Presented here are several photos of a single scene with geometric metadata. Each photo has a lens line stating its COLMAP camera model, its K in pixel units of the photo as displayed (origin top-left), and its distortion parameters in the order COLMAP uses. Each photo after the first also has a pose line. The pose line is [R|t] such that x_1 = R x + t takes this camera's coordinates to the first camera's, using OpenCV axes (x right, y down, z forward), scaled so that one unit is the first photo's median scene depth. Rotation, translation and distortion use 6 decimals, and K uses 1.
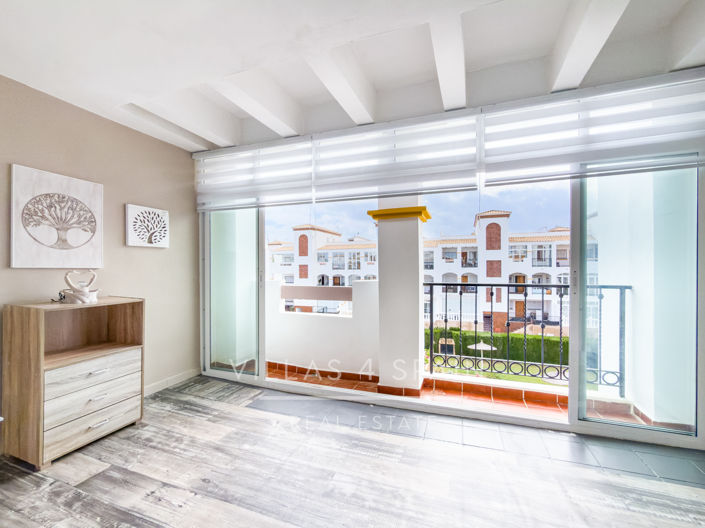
lens RADIAL K [[286.4, 0, 343.7], [0, 286.4, 268.3], [0, 0, 1]] dist [0.000422, 0.000020]
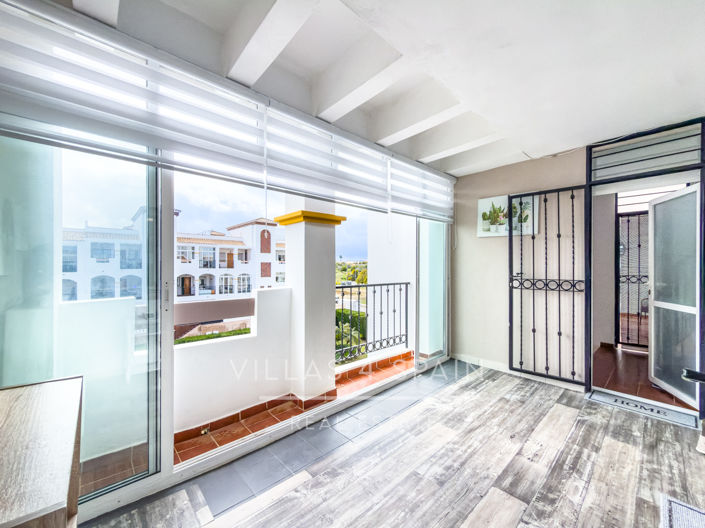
lens RADIAL K [[323.7, 0, 318.4], [0, 323.7, 266.1], [0, 0, 1]] dist [-0.000203, -0.000218]
pose [[0.451910, 0.006250, 0.892042, -0.794398], [0.001919, 0.999966, -0.007978, -0.017407], [-0.892061, 0.005317, 0.451883, 0.493081]]
